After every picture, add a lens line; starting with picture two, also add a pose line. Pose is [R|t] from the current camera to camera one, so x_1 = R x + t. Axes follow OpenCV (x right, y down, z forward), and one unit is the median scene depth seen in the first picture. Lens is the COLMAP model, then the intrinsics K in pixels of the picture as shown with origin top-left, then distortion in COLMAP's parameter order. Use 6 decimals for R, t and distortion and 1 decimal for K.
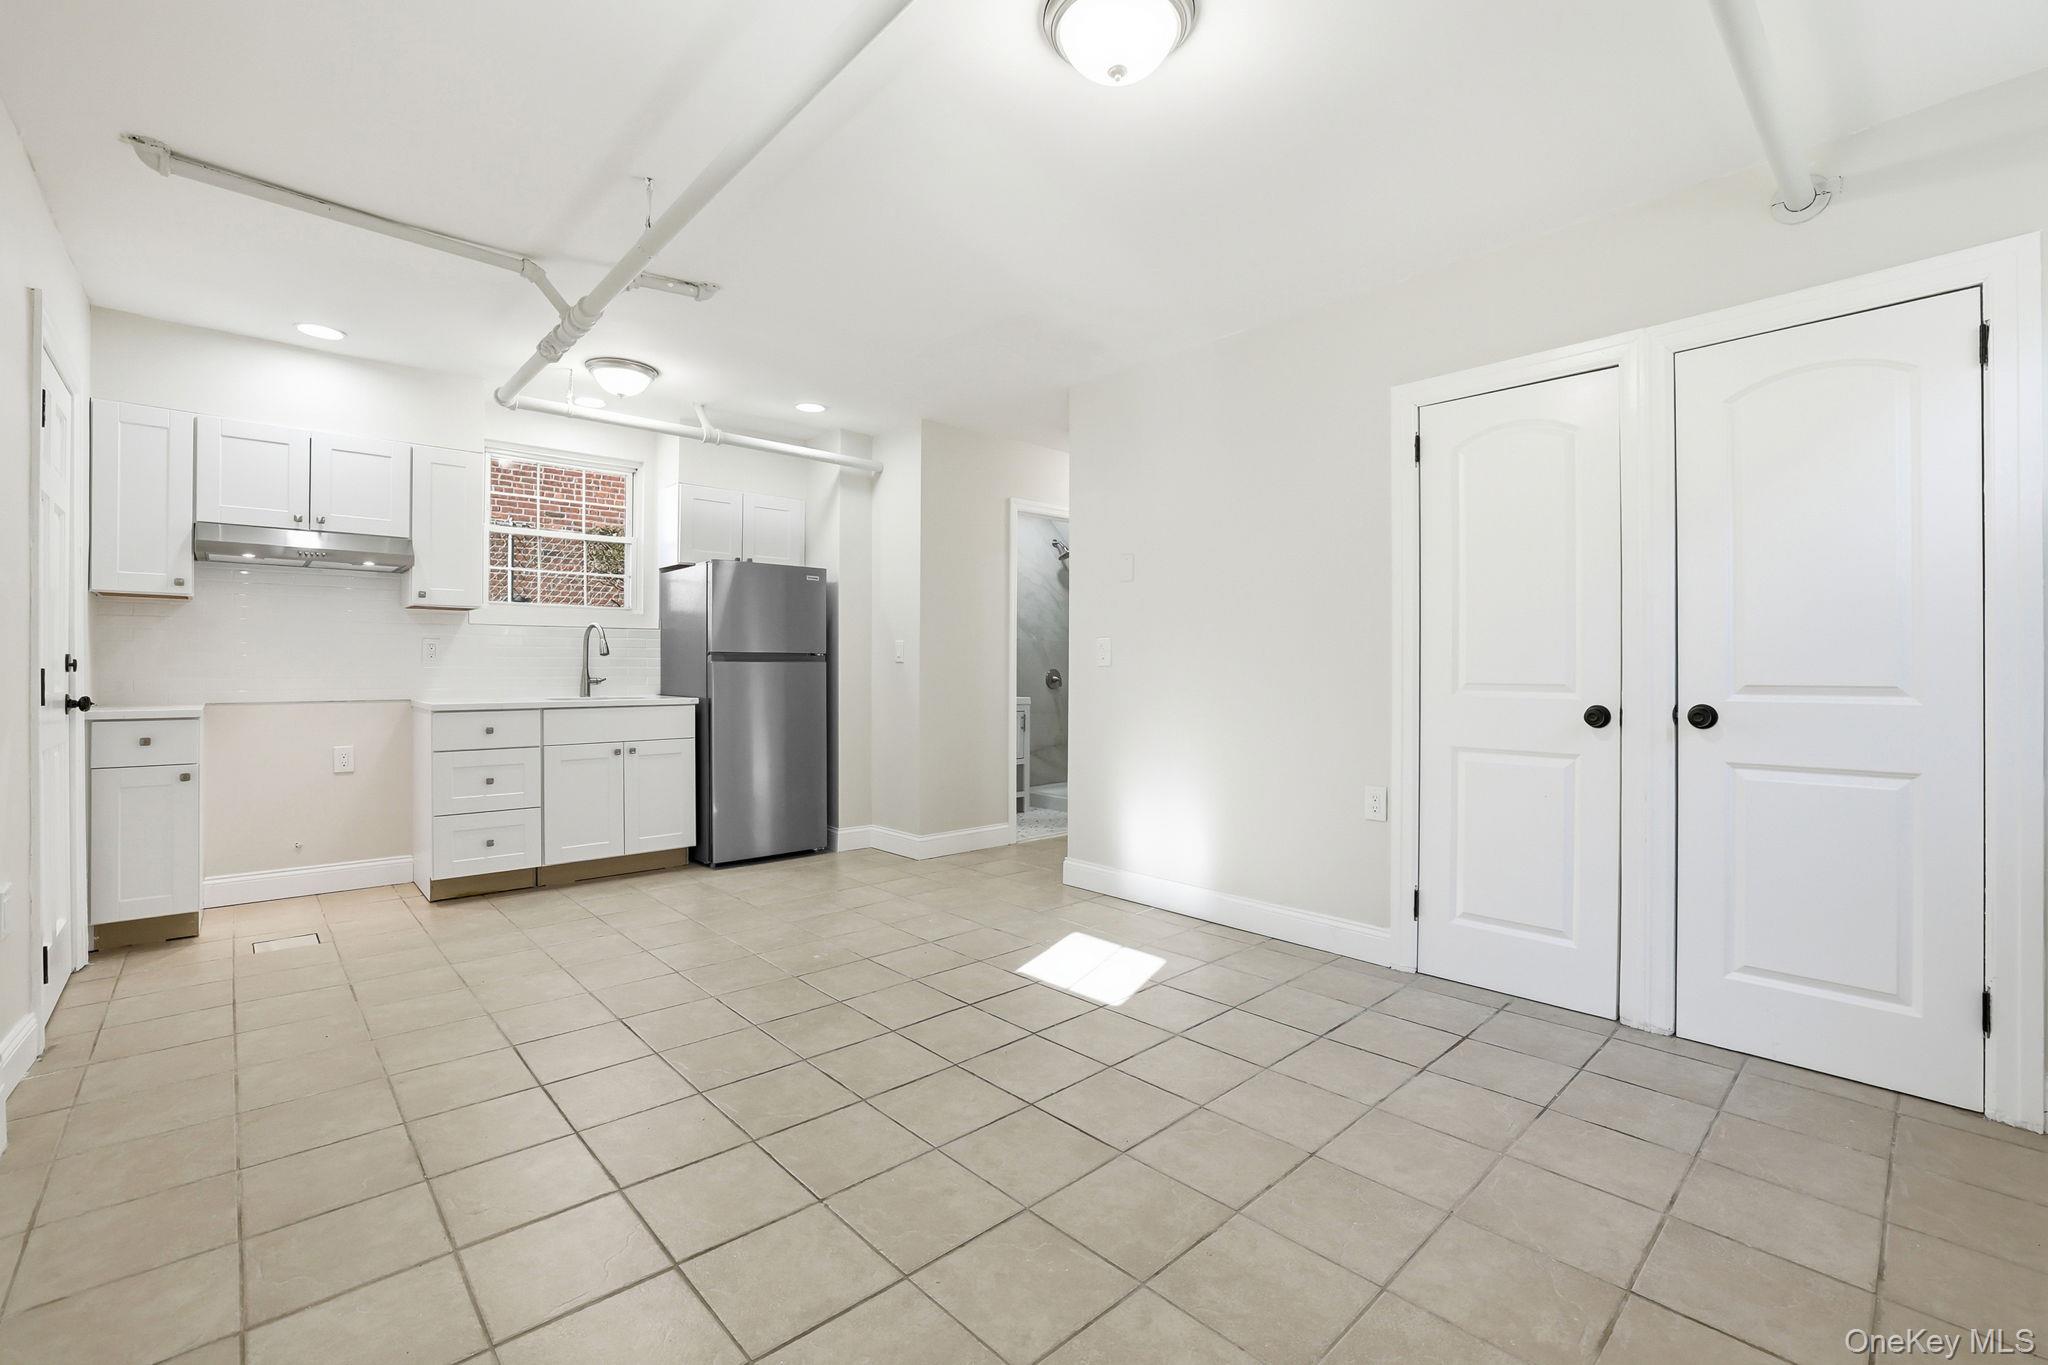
lens RADIAL K [[893.1, 0, 1022.2], [0, 893.1, 675.9], [0, 0, 1]] dist [-0.039220, 0.012152]
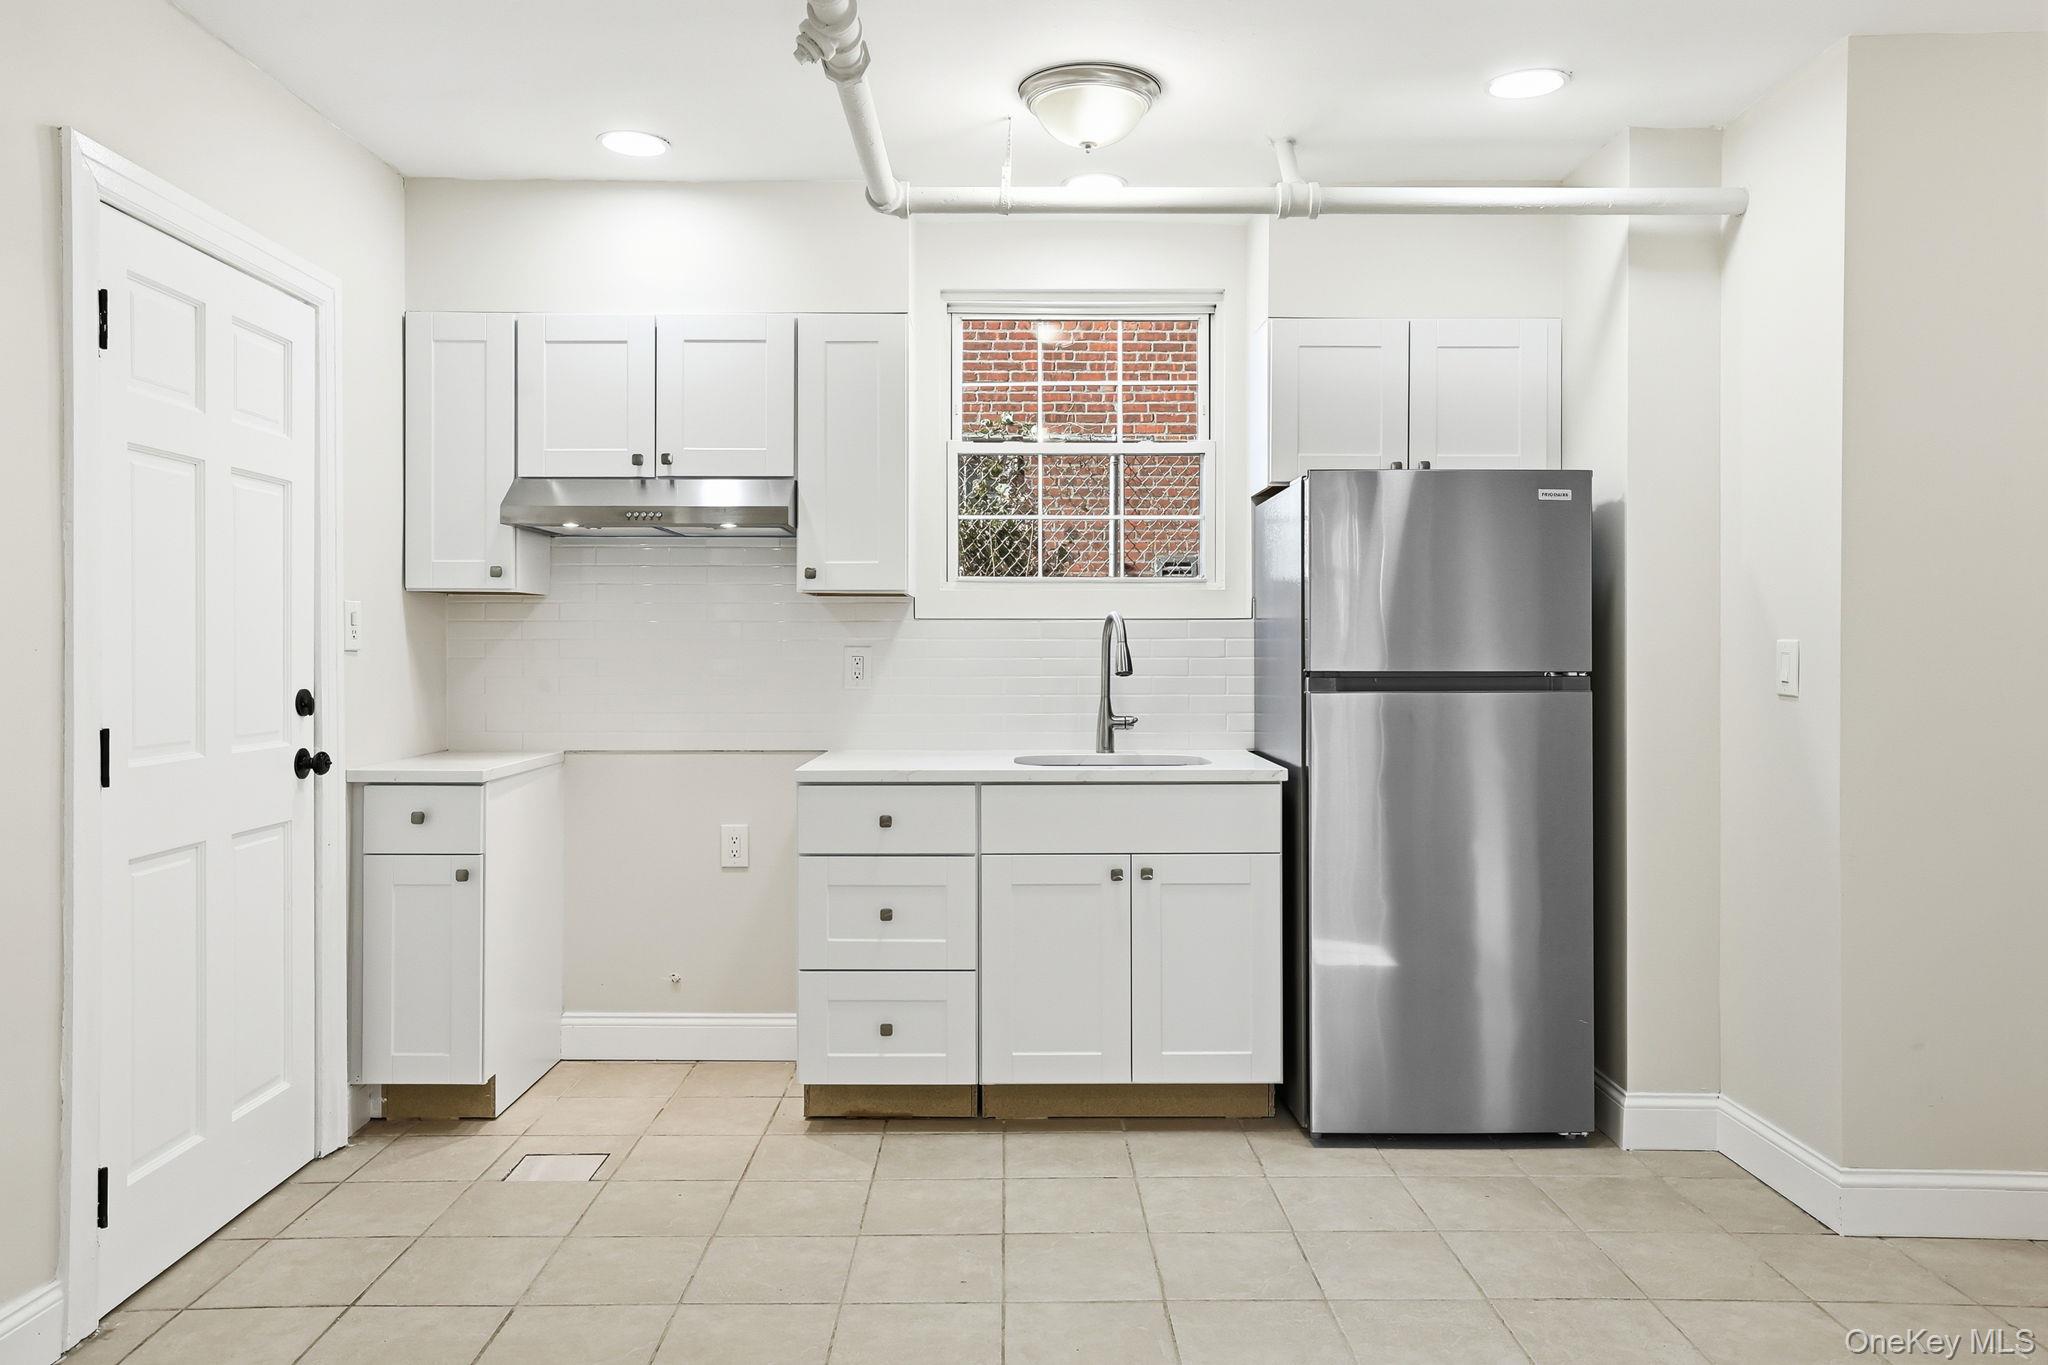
lens RADIAL K [[1408.3, 0, 1018.3], [0, 1408.3, 652.5], [0, 0, 1]] dist [0.008363, 0.004079]
pose [[0.735511, 0.002244, -0.677509, 0.034663], [-0.004992, 0.999985, -0.002108, -0.034312], [0.677494, 0.004933, 0.735512, 0.357875]]
